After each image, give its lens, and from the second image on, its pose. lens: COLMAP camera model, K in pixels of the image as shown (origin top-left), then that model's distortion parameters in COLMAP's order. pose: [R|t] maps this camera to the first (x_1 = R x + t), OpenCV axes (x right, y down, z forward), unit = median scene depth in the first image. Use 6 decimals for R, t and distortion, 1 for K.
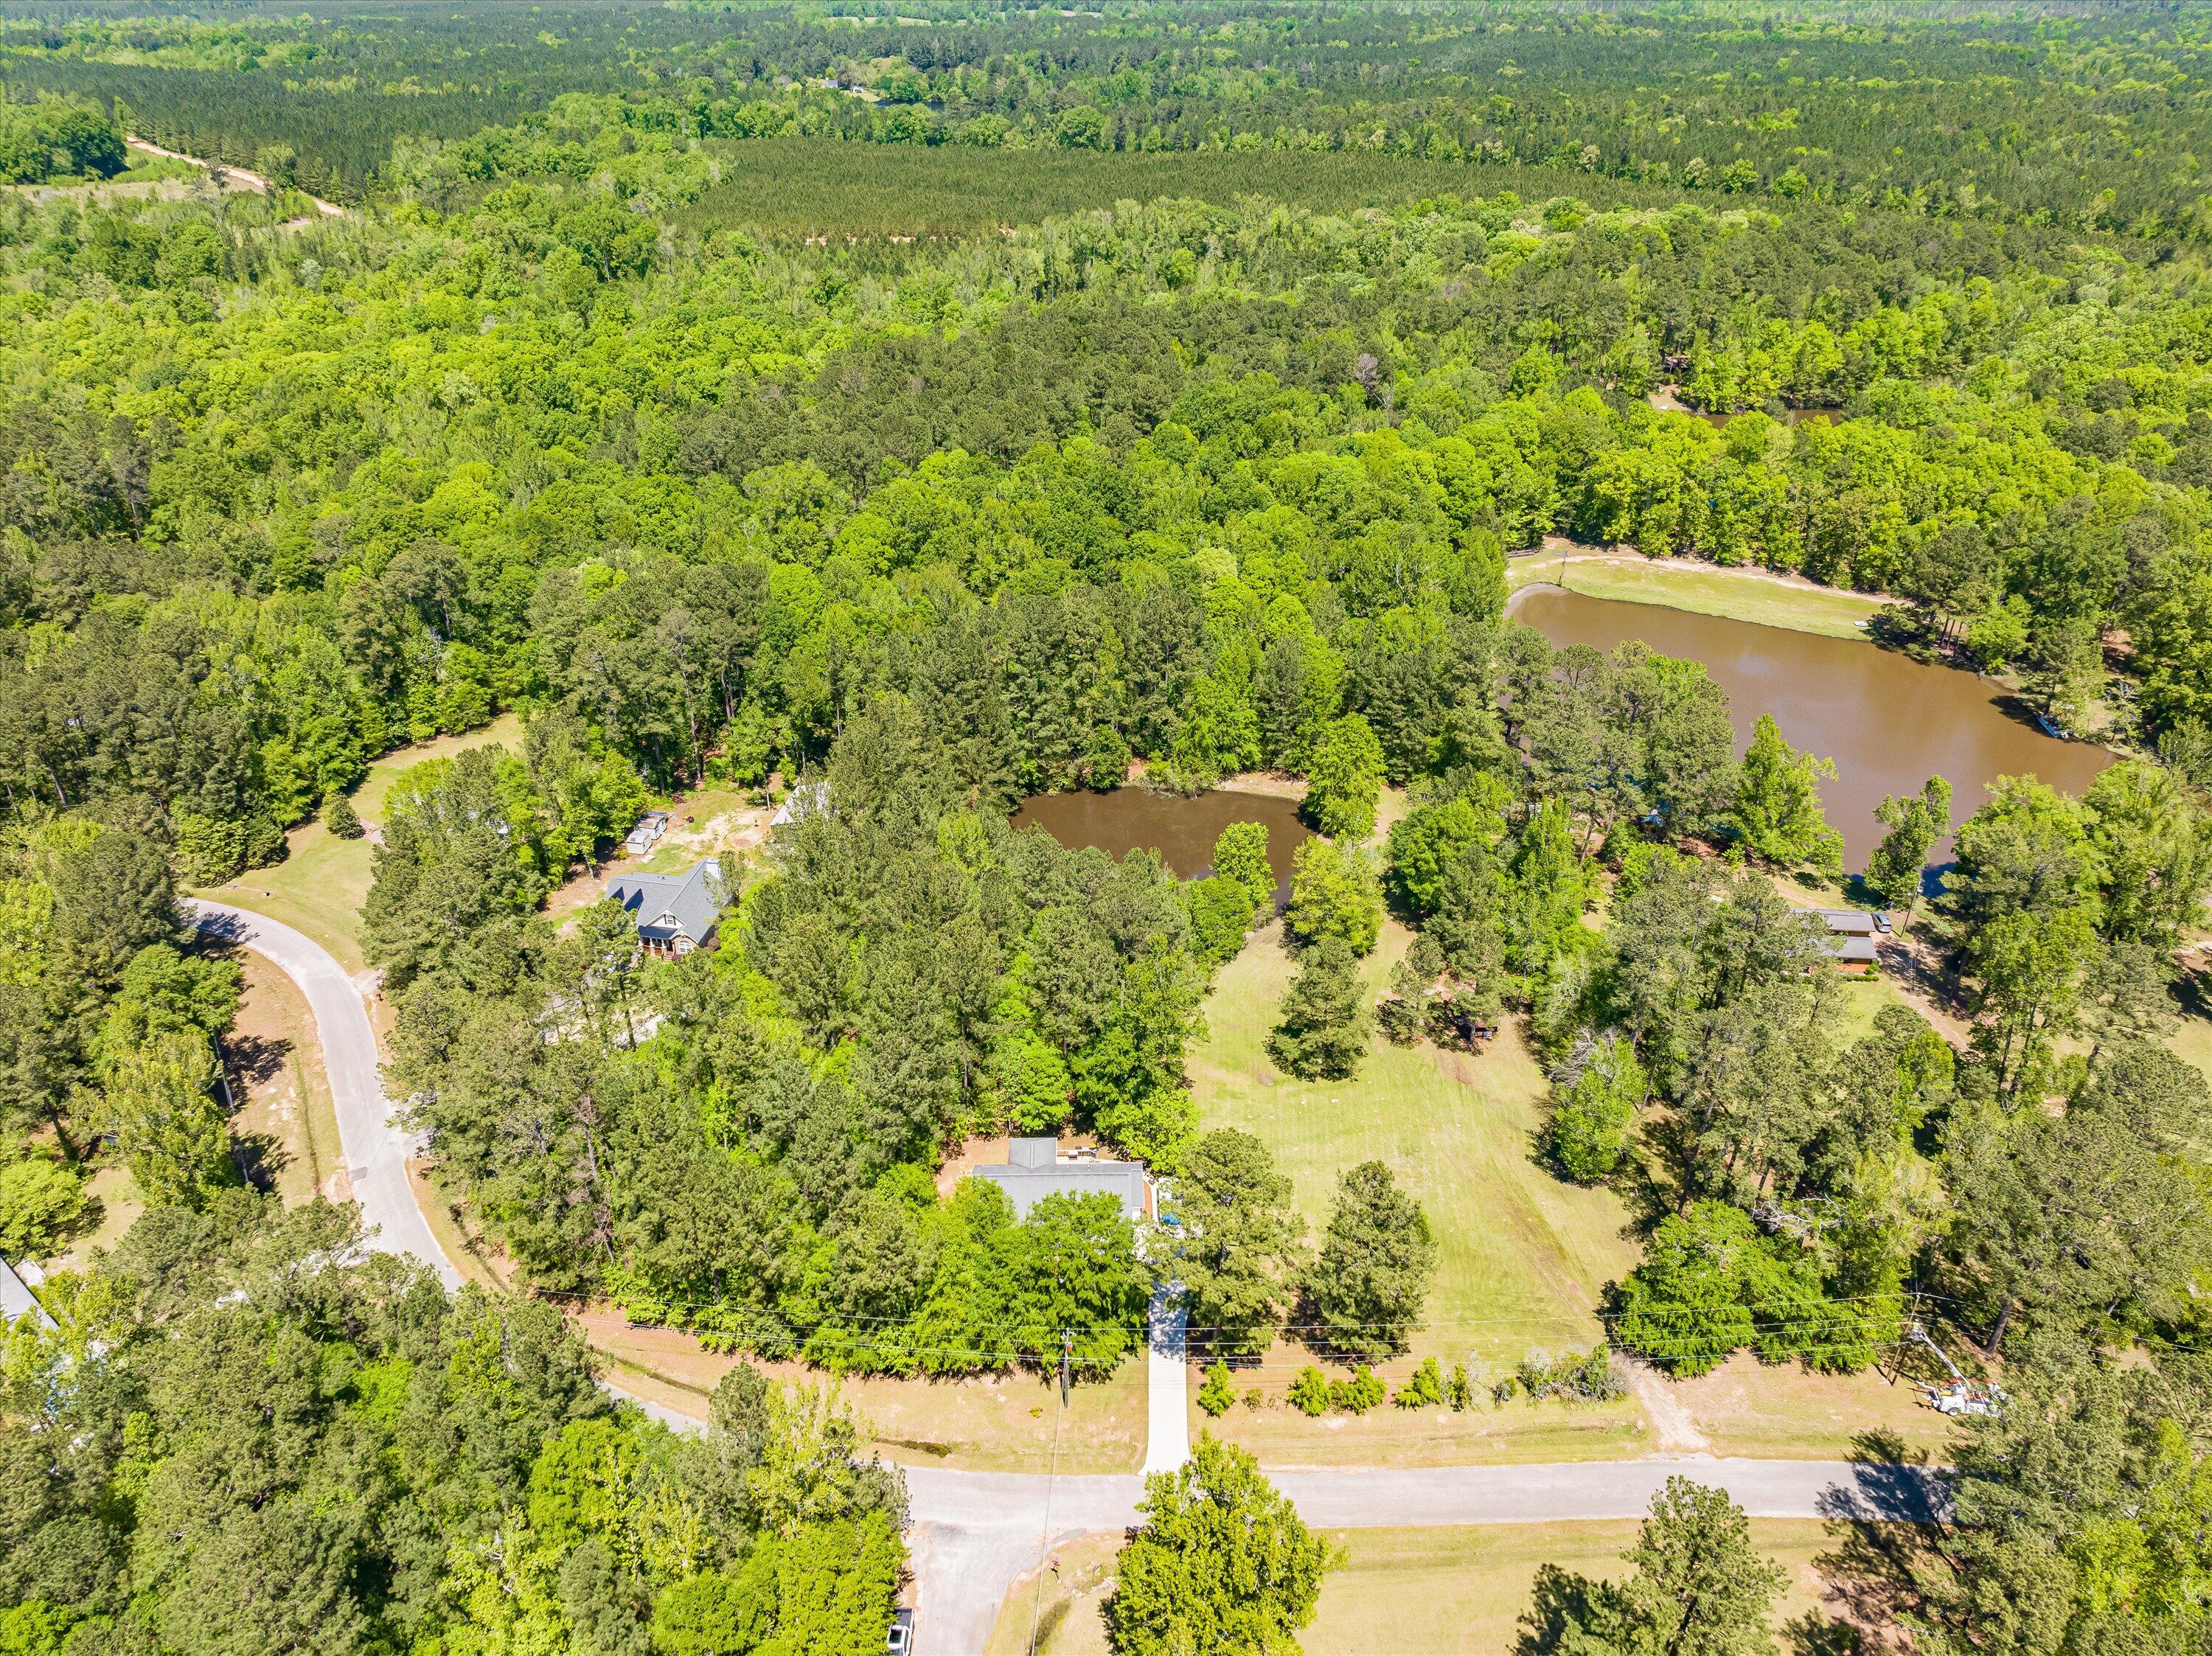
lens RADIAL K [[1548.0, 0, 1085.1], [0, 1548.0, 809.8], [0, 0, 1]] dist [-0.046702, 0.018467]
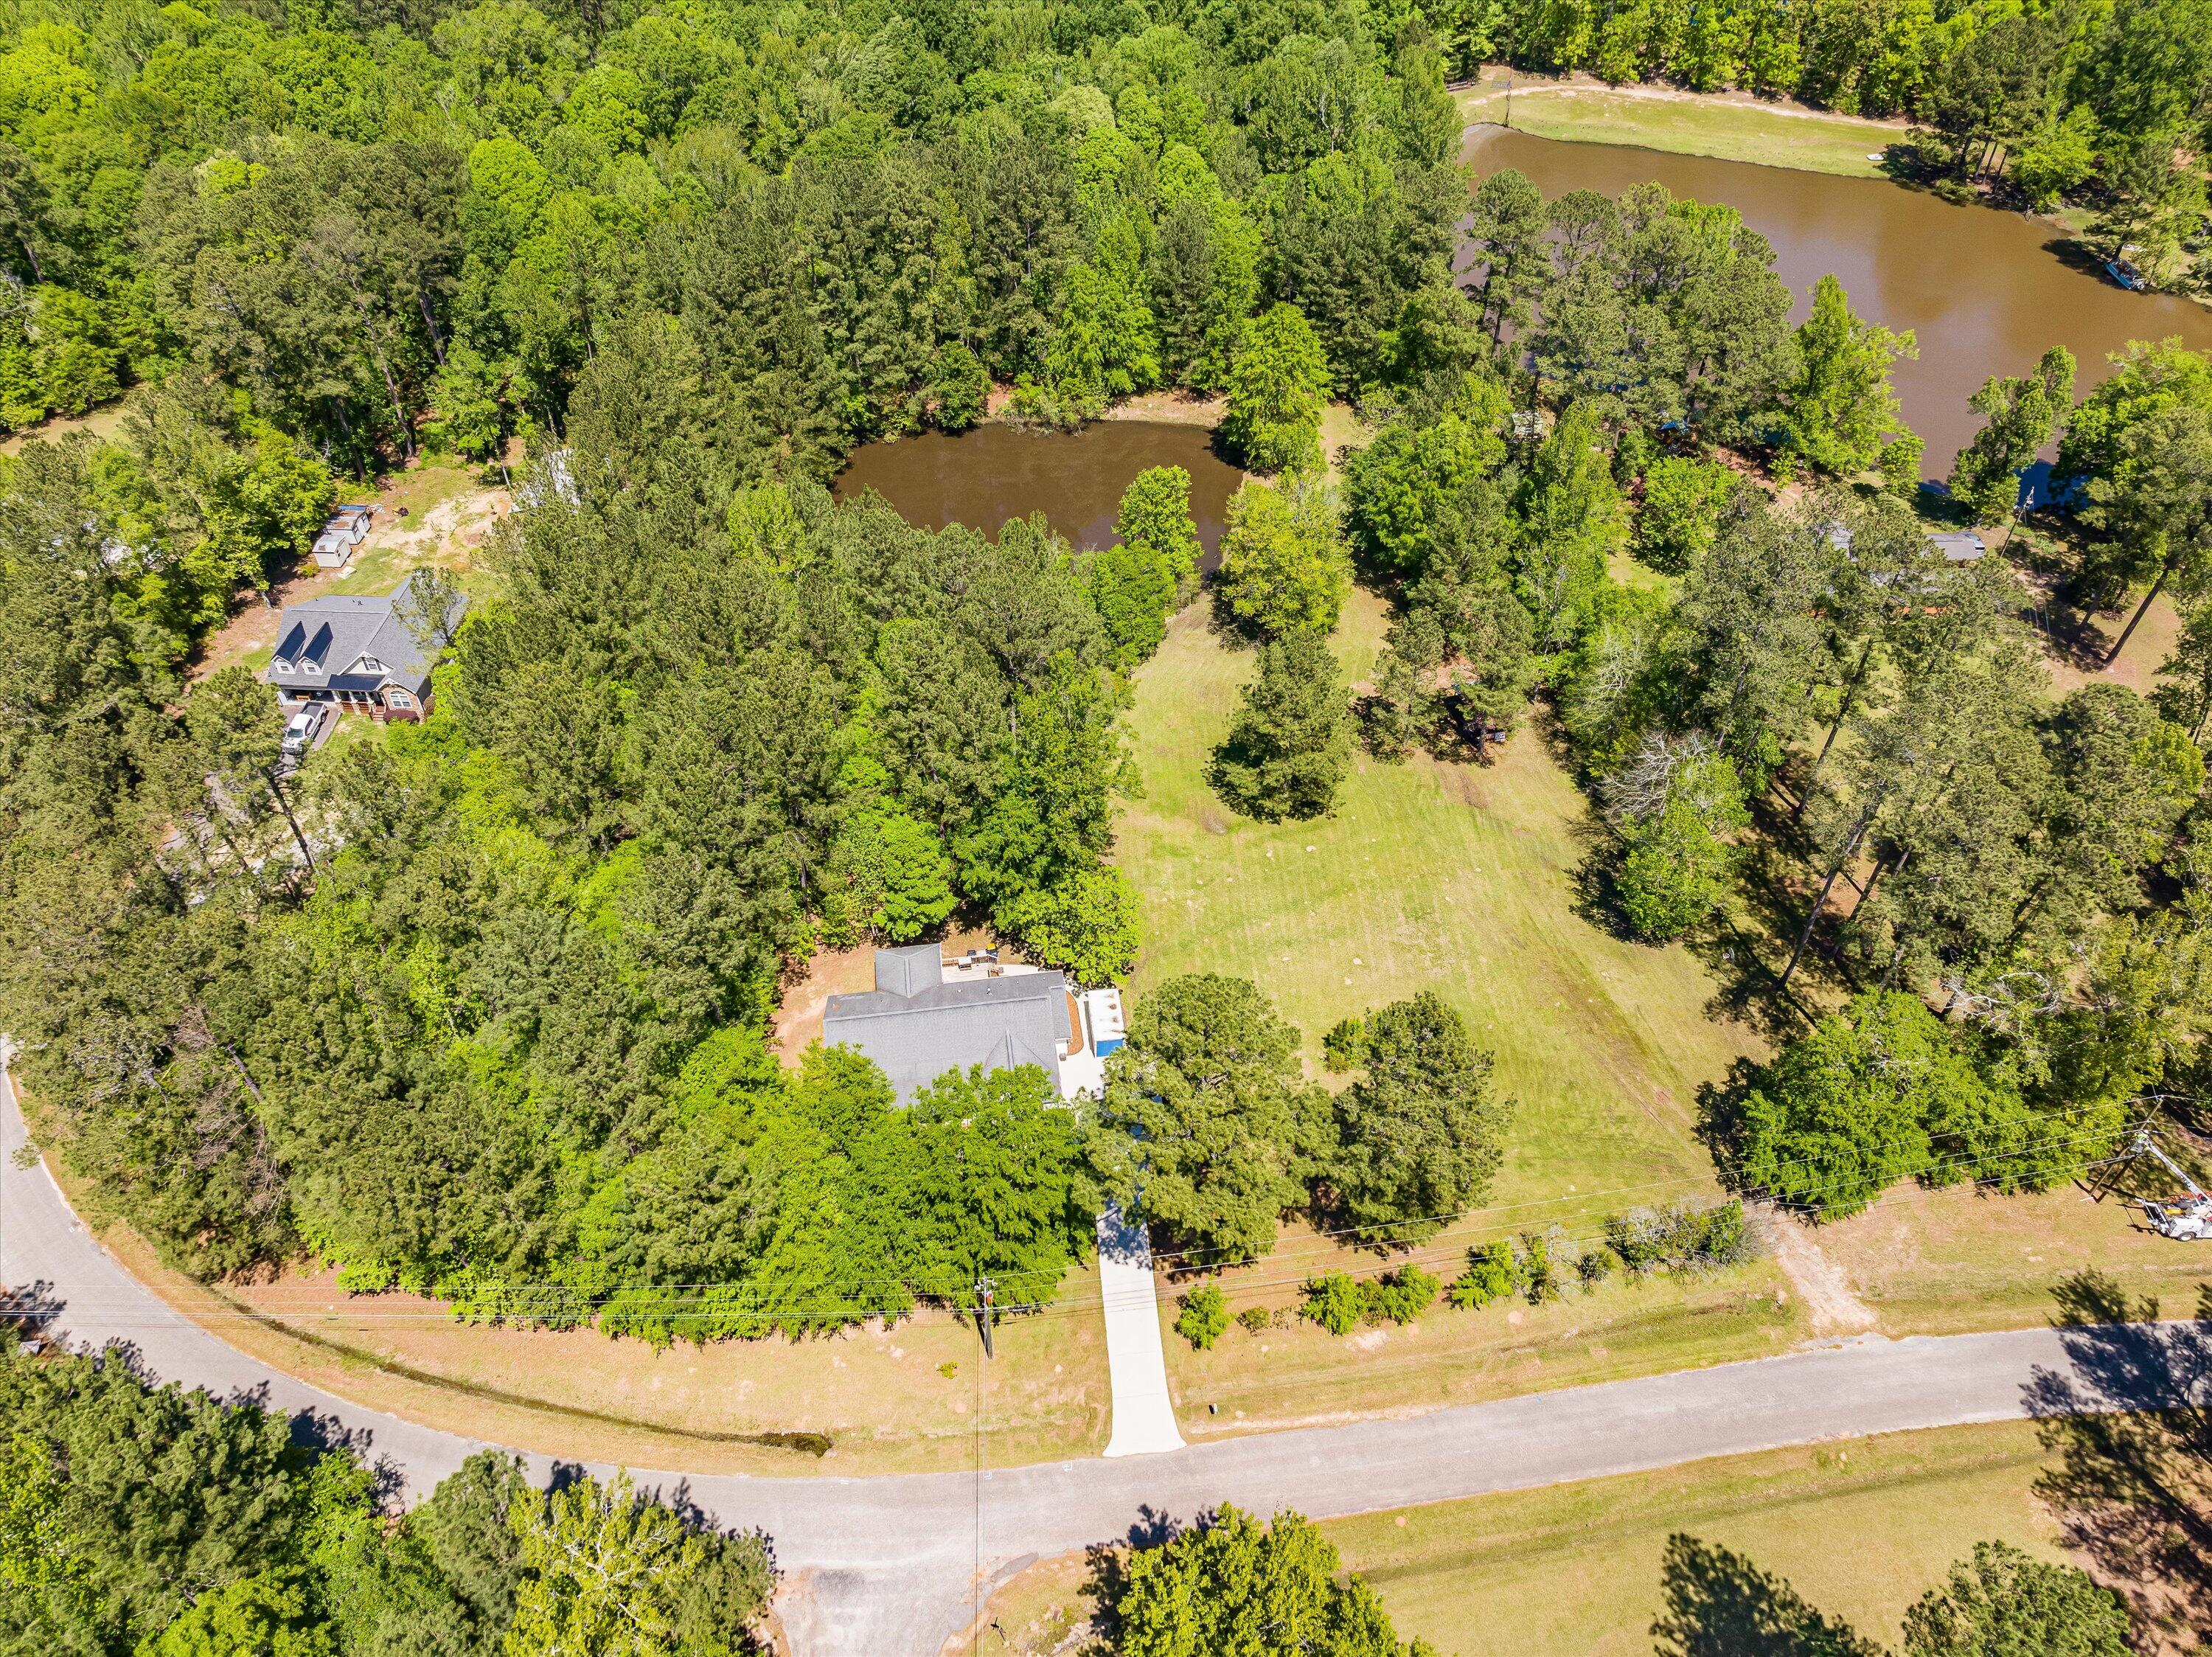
lens RADIAL K [[1548.1, 0, 1088.7], [0, 1548.1, 824.5], [0, 0, 1]] dist [-0.046702, 0.018467]
pose [[0.992969, -0.087743, 0.079459, -0.001496], [0.065319, 0.965943, 0.250375, -0.013235], [-0.098722, -0.243424, 0.964883, 0.257150]]
